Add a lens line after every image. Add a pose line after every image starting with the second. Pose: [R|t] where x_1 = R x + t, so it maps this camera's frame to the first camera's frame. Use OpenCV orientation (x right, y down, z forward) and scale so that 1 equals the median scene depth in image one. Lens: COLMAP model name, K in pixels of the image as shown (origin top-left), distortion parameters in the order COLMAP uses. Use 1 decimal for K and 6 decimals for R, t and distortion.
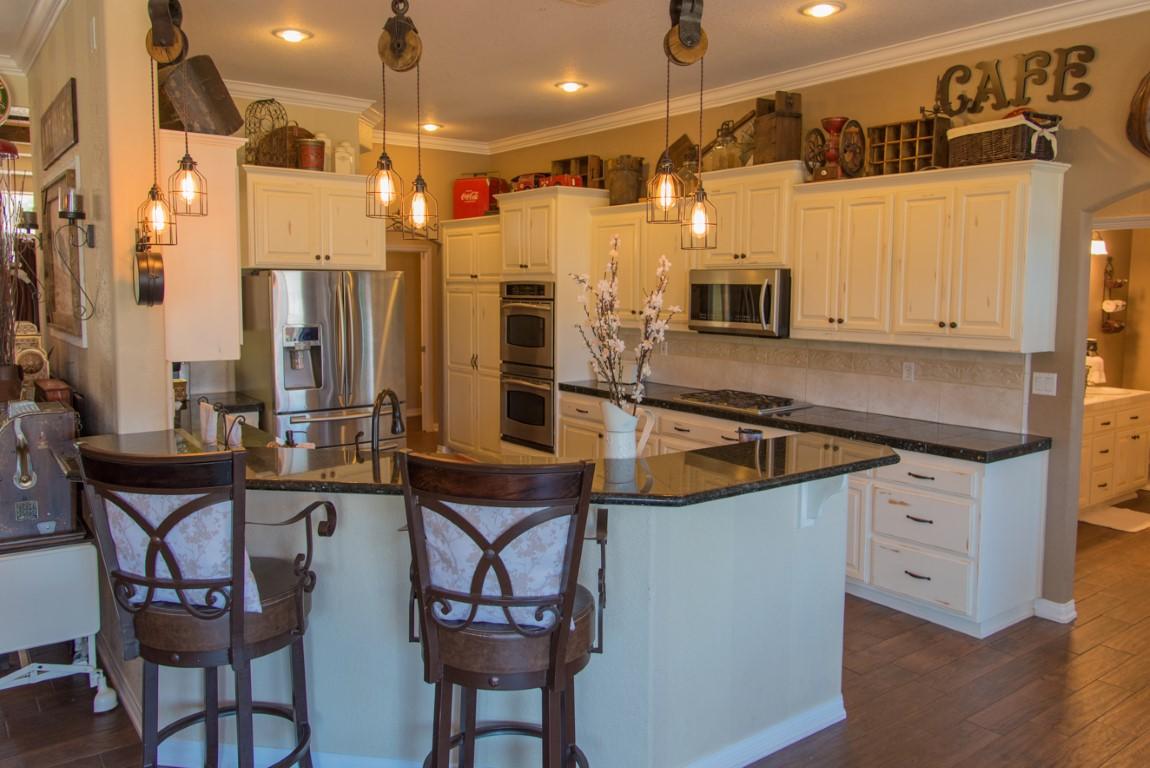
lens RADIAL K [[857.1, 0, 569.3], [0, 857.1, 354.2], [0, 0, 1]] dist [0.007634, -0.000076]
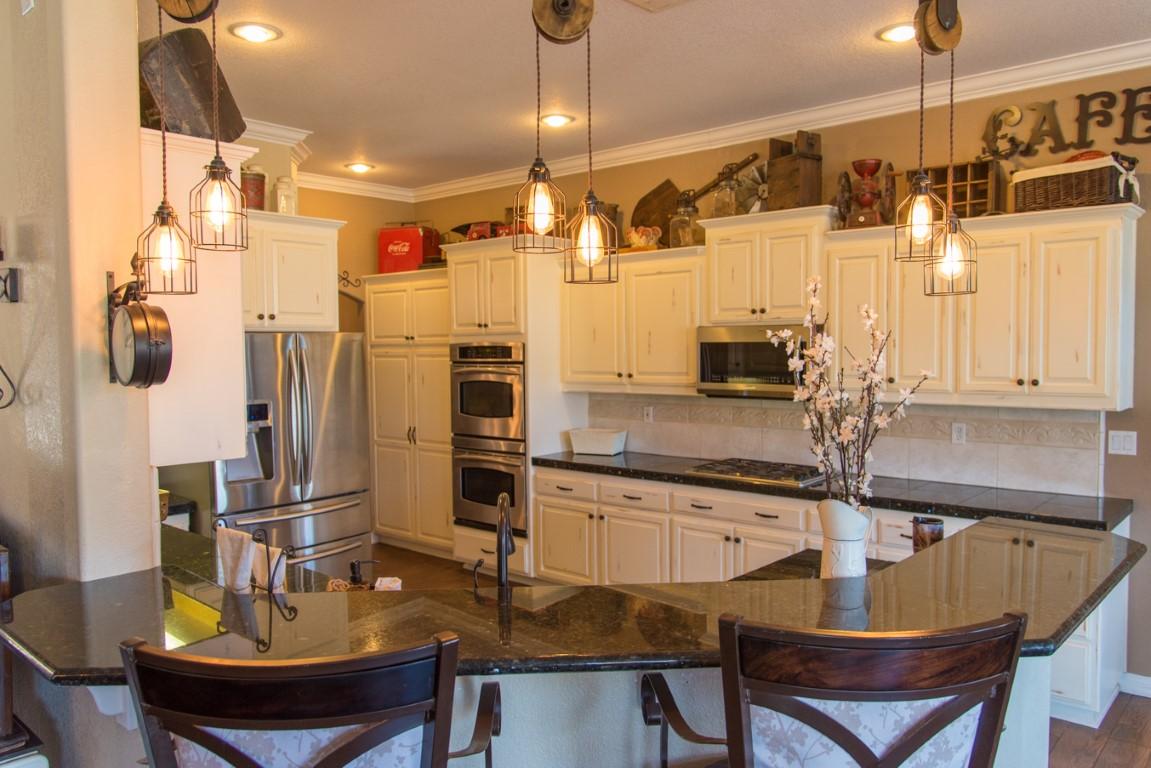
lens RADIAL K [[839.9, 0, 575.5], [0, 839.9, 384.0], [0, 0, 1]] dist [-0.005784, 0.000942]
pose [[0.978835, -0.025370, 0.203074, -0.186752], [0.032352, 0.998992, -0.031134, -0.017474], [-0.202079, 0.037044, 0.978668, 0.191915]]
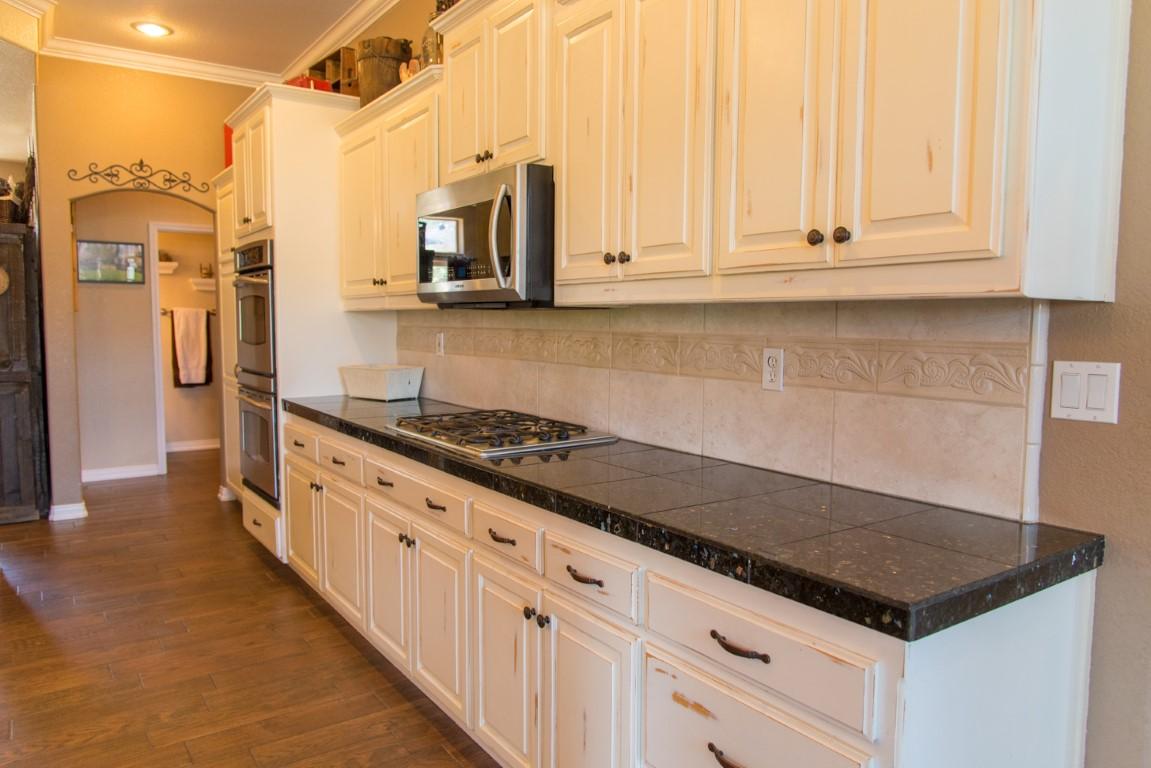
lens RADIAL K [[782.8, 0, 575.5], [0, 782.8, 384.0], [0, 0, 1]] dist [-0.004993, -0.001461]
pose [[0.999489, 0.003123, -0.031801, 0.295440], [-0.003063, 0.999993, 0.001920, 0.027210], [0.031807, -0.001822, 0.999492, 0.564082]]
